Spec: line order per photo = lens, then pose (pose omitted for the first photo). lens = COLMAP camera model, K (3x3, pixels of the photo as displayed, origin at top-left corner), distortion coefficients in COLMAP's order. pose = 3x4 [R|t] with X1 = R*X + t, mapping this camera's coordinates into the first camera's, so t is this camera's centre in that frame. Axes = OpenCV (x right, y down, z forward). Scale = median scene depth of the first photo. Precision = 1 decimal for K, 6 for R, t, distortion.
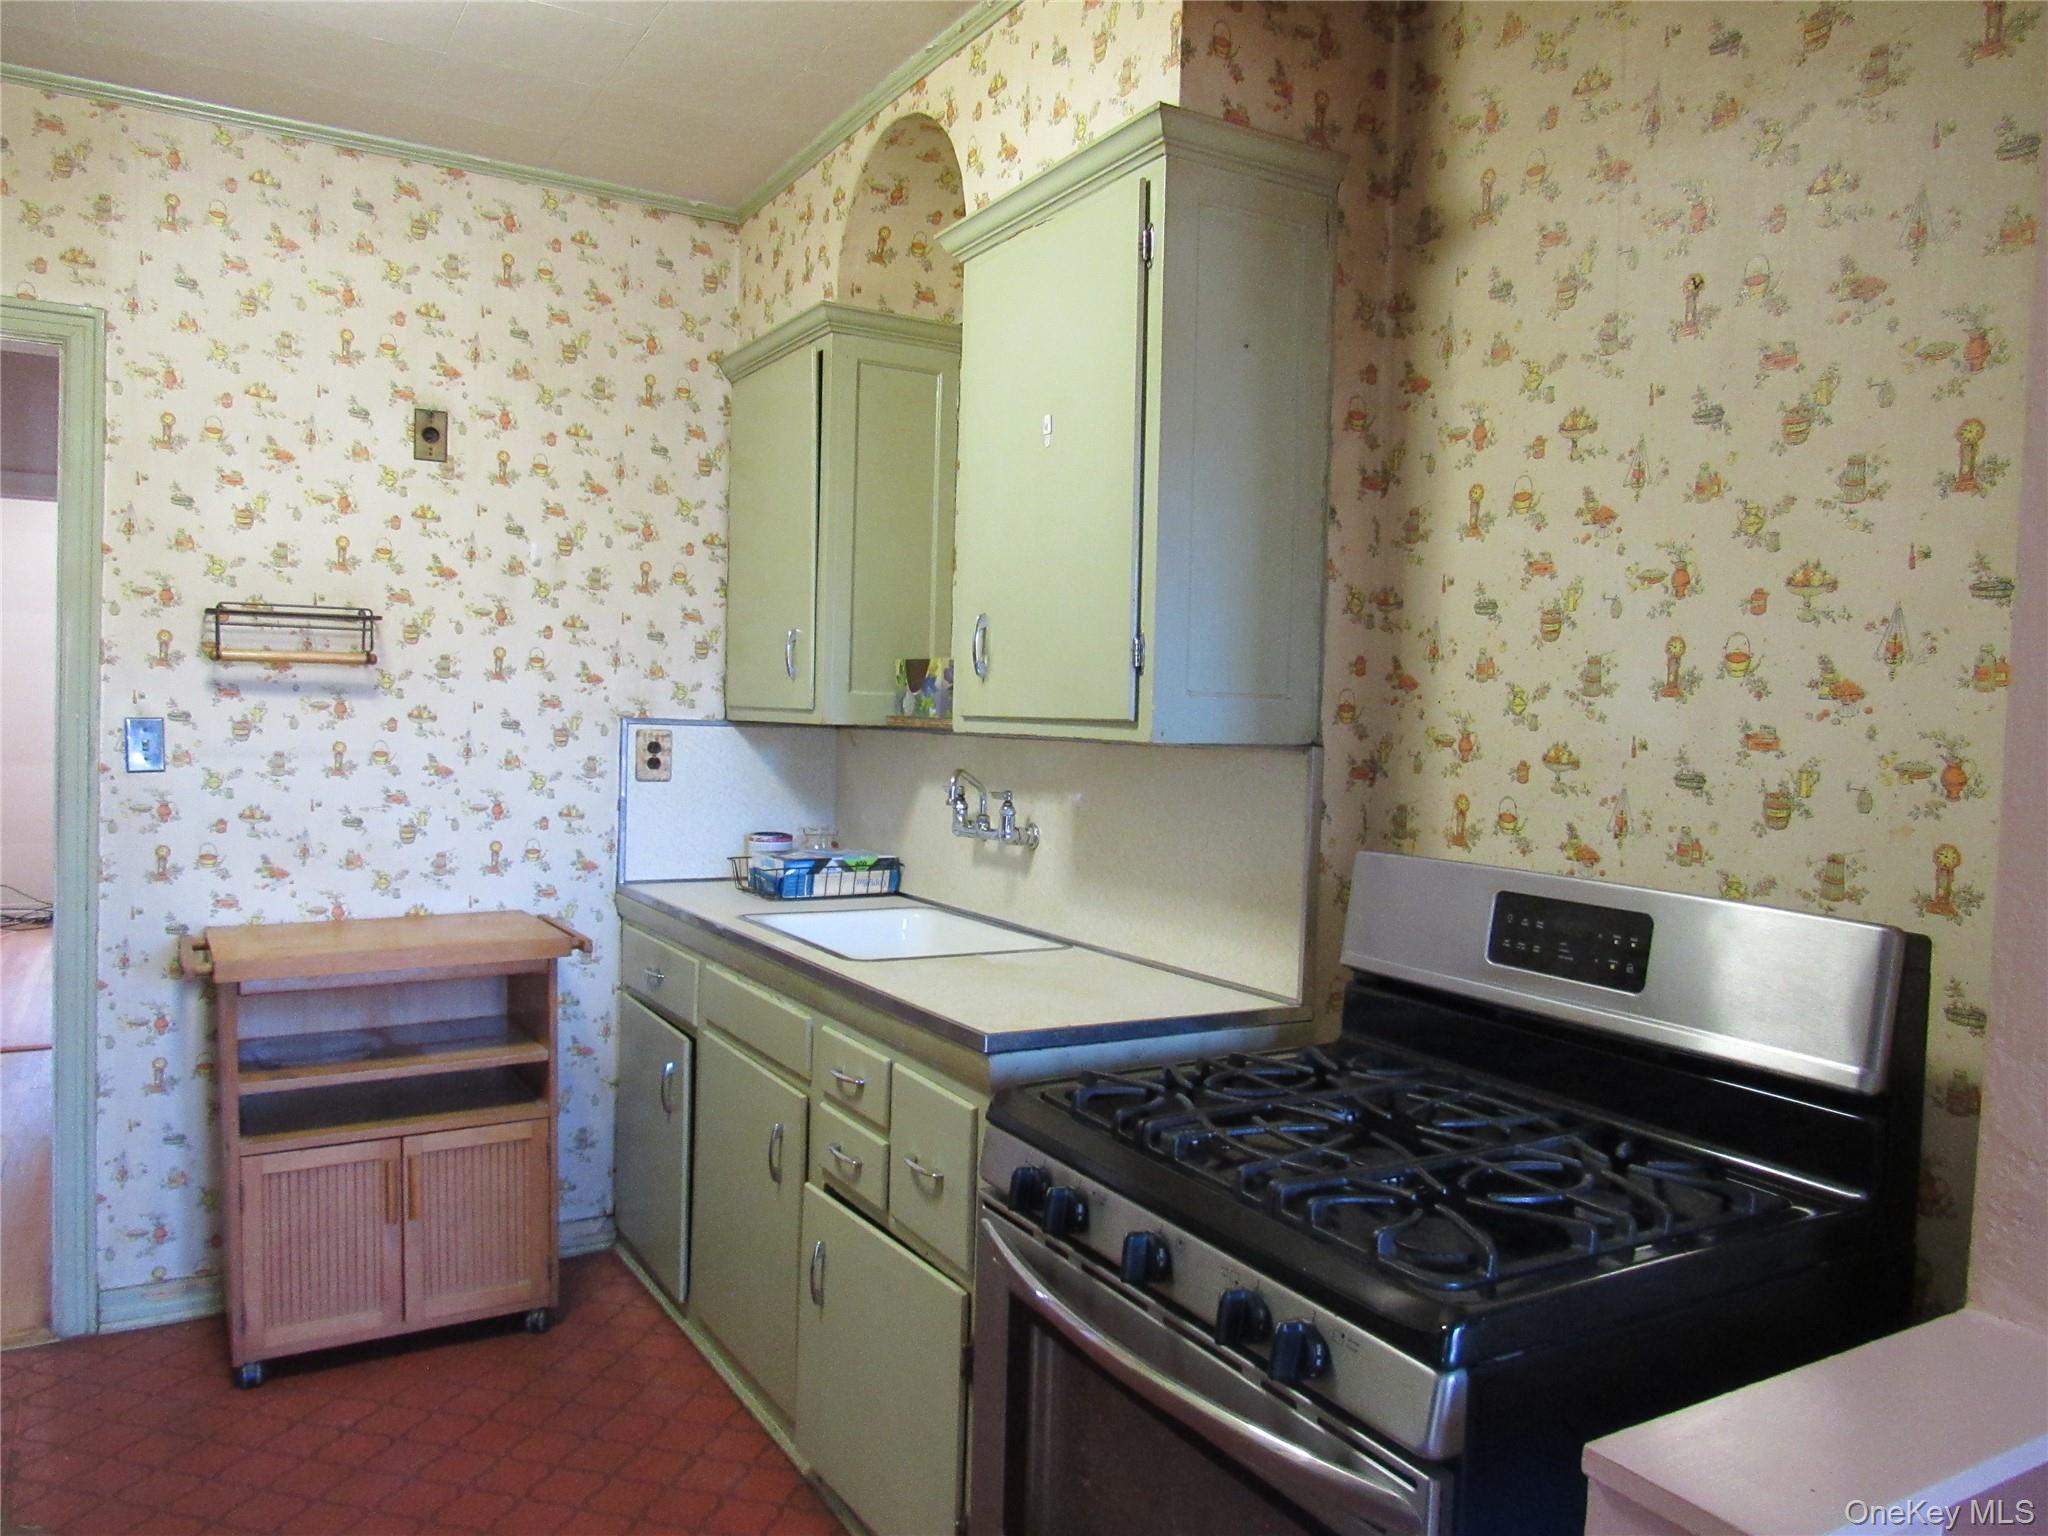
lens RADIAL K [[1460.9, 0, 1019.8], [0, 1460.9, 774.8], [0, 0, 1]] dist [-0.002159, 0.000795]
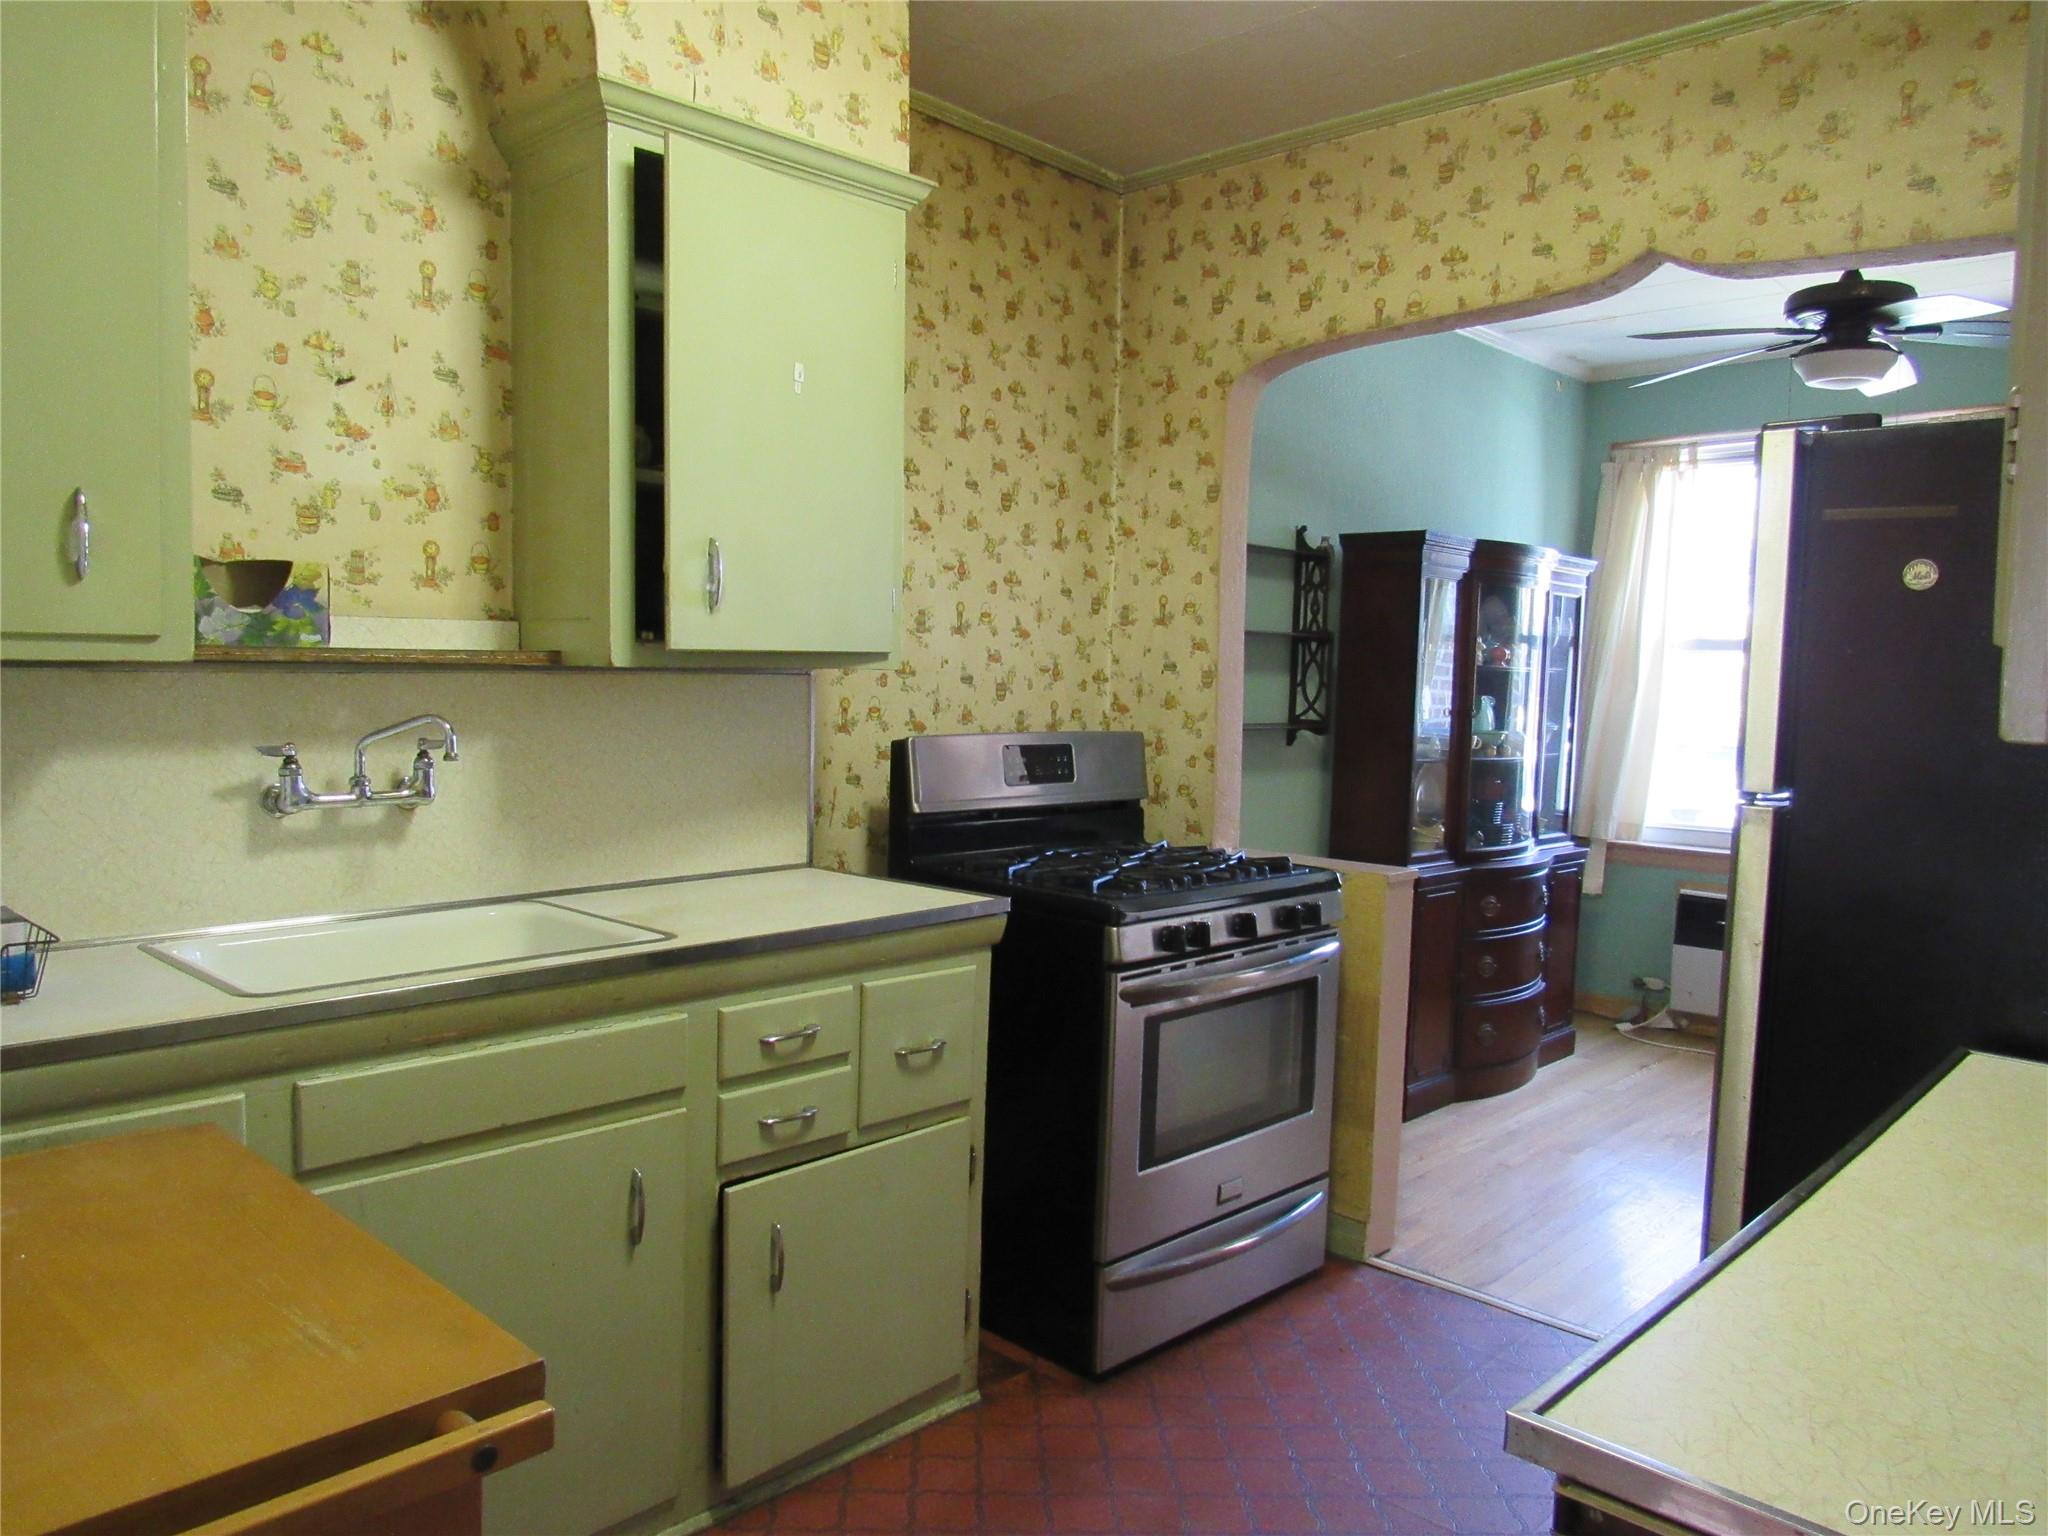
lens RADIAL K [[1460.9, 0, 1020.8], [0, 1460.9, 766.7], [0, 0, 1]] dist [-0.002159, 0.000795]
pose [[-0.262018, -0.106508, 0.959168, -1.358701], [0.010729, 0.993508, 0.113252, -0.095481], [-0.965003, 0.039965, -0.259175, 1.409614]]
